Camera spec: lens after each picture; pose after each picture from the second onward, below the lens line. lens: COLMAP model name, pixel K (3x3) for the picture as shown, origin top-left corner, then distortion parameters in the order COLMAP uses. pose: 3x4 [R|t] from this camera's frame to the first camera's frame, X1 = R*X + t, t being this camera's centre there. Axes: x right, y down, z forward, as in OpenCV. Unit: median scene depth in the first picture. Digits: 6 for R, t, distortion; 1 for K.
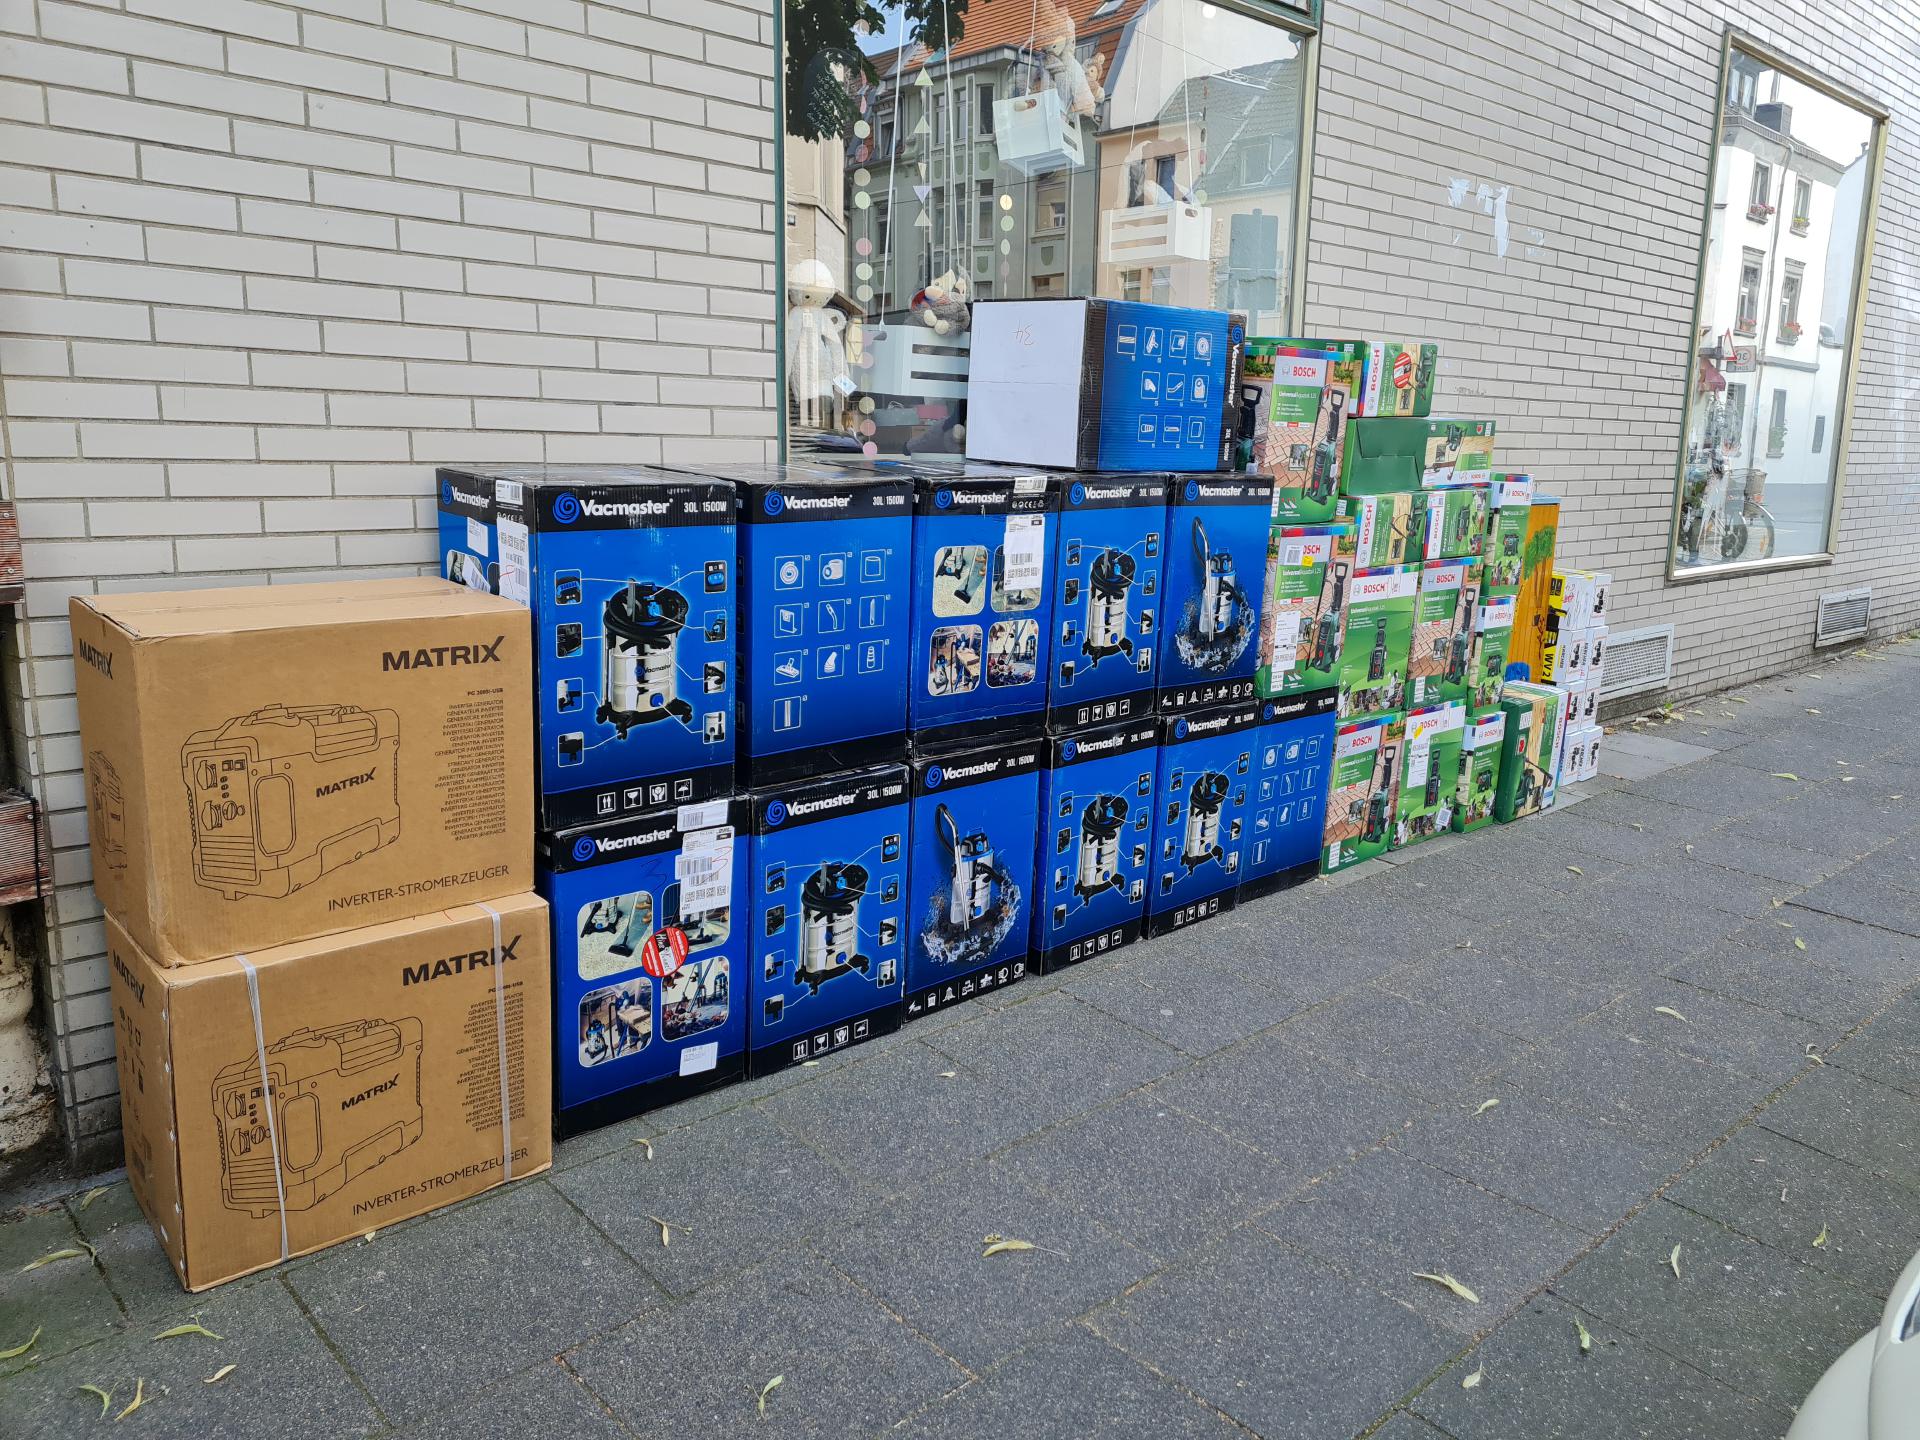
lens RADIAL K [[1421.7, 0, 960.0], [0, 1421.7, 720.0], [0, 0, 1]] dist [0.034103, -0.000319]
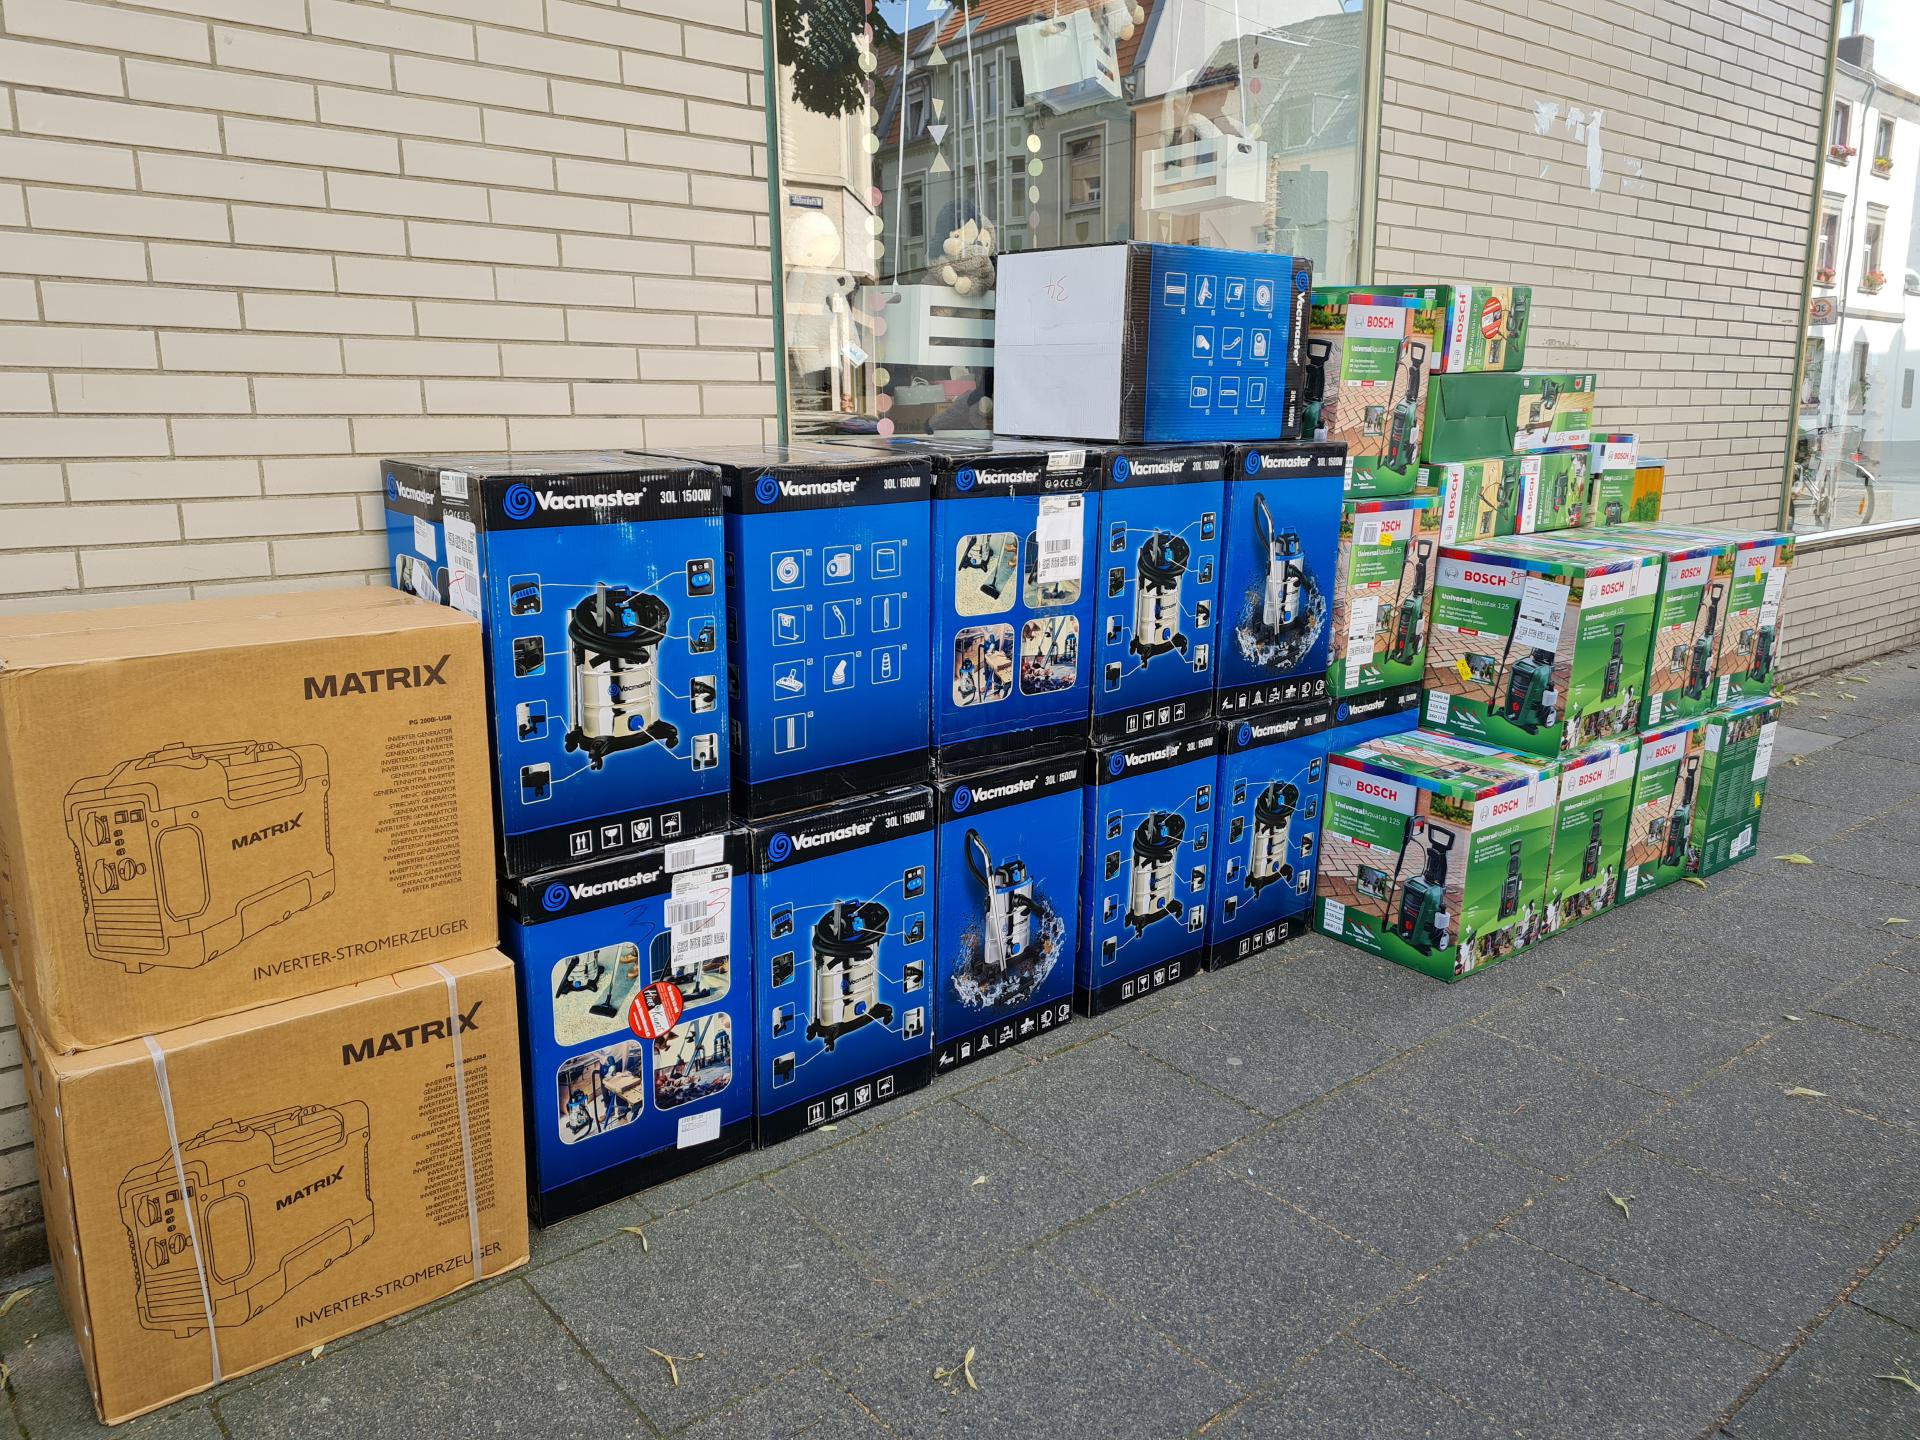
lens RADIAL K [[1438.9, 0, 929.1], [0, 1438.9, 739.6], [0, 0, 1]] dist [0.033511, -0.002349]
pose [[0.998501, -0.019819, -0.051026, 0.007253], [0.020866, 0.999581, 0.020060, -0.014638], [0.050607, -0.021094, 0.998496, 0.115151]]
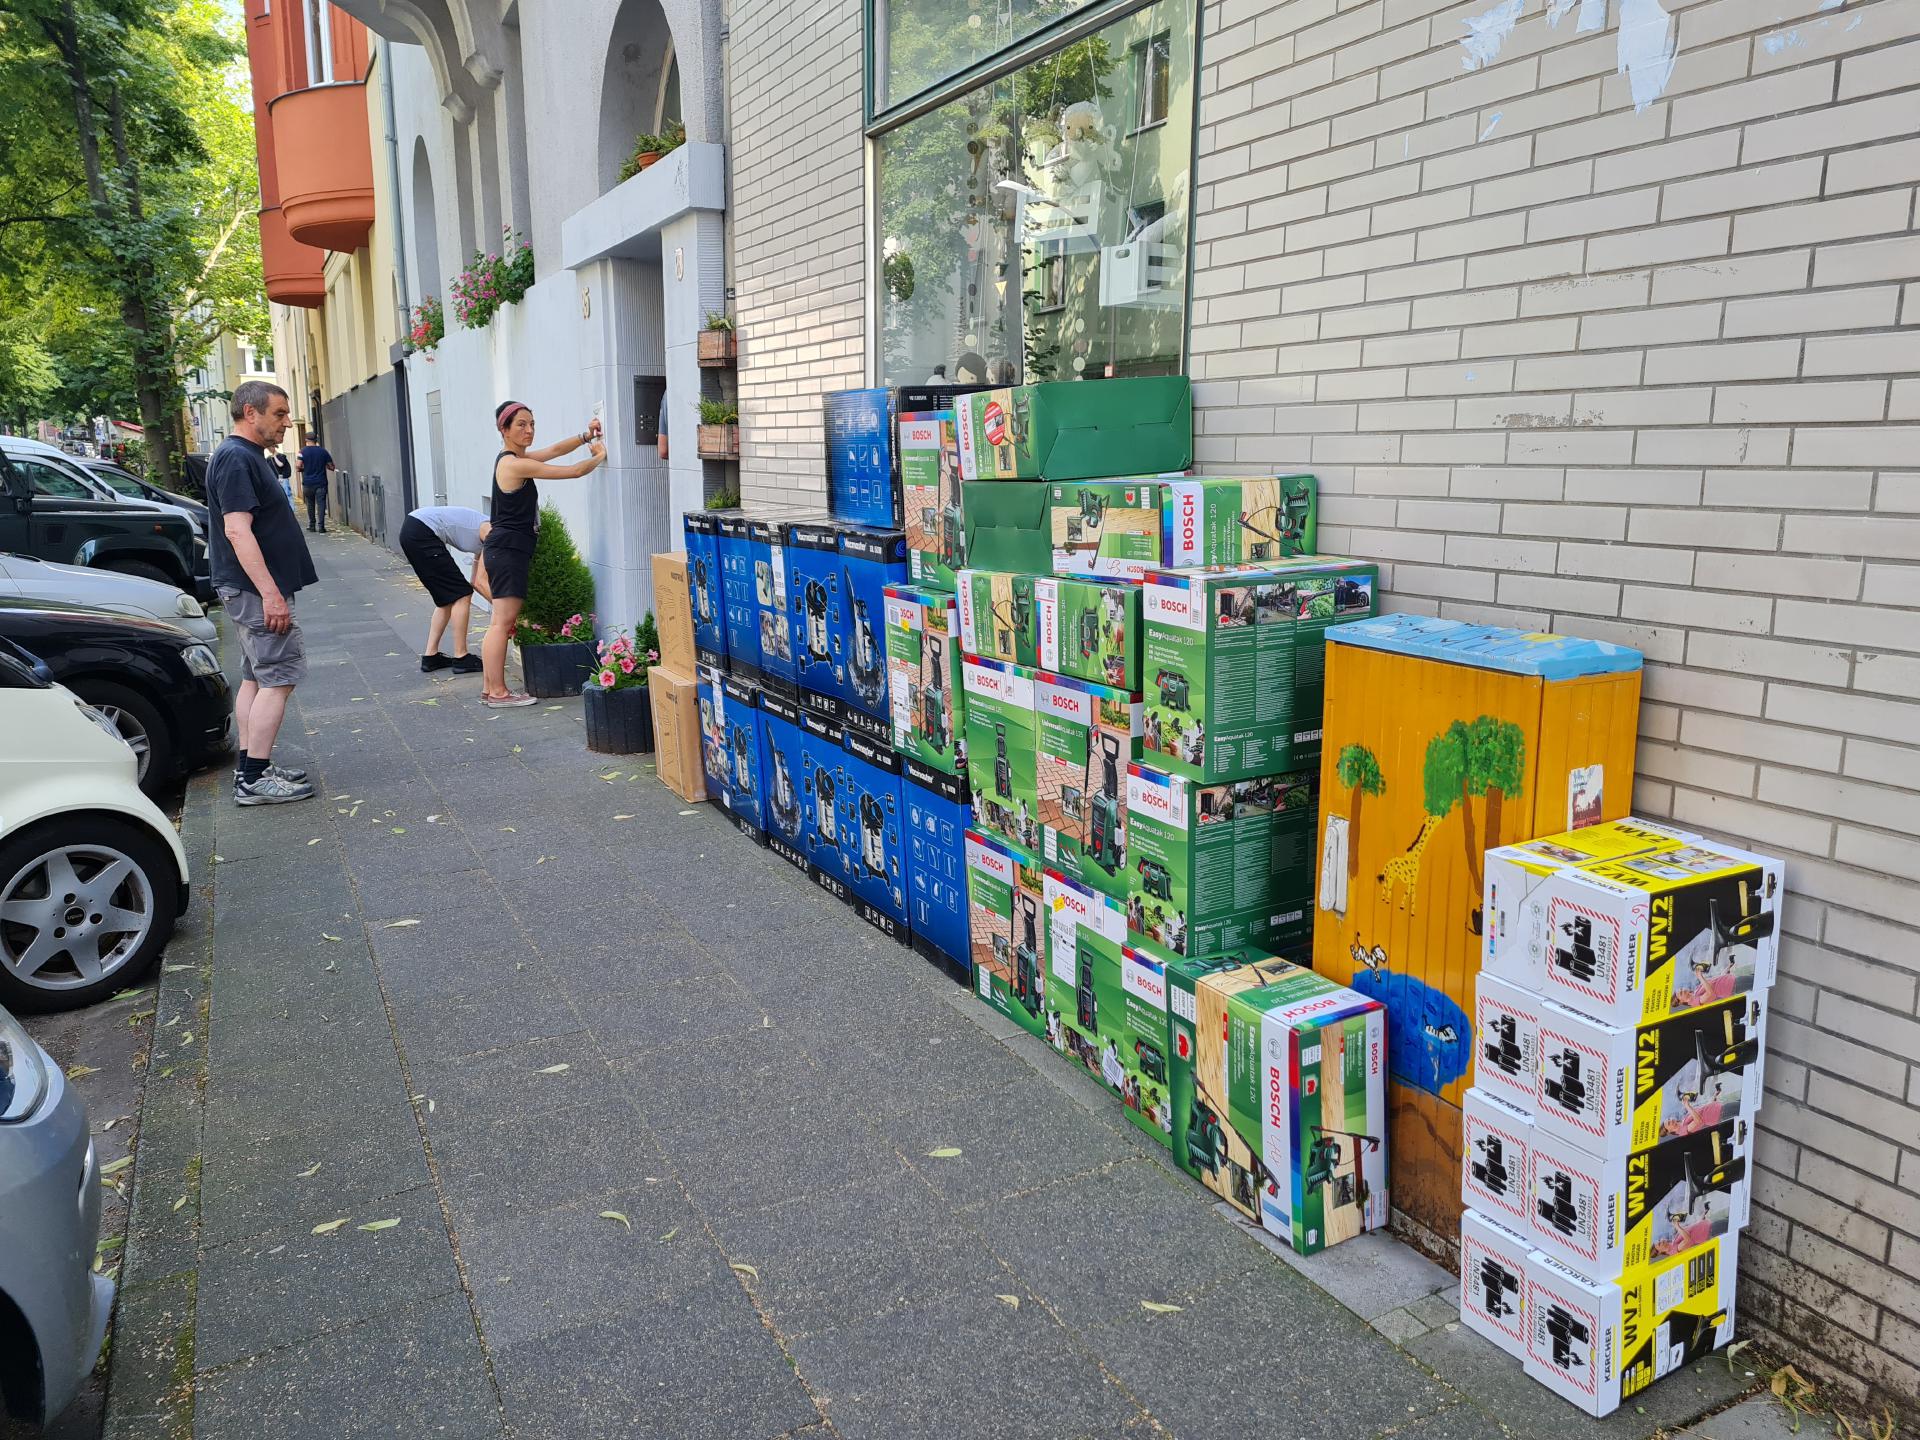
lens RADIAL K [[1431.1, 0, 973.6], [0, 1431.1, 730.0], [0, 0, 1]] dist [0.059835, -0.045381]
pose [[-0.267718, 0.168085, -0.948723, 1.426175], [-0.189380, 0.956278, 0.222864, -0.327195], [0.944702, 0.239334, -0.224180, 1.543220]]
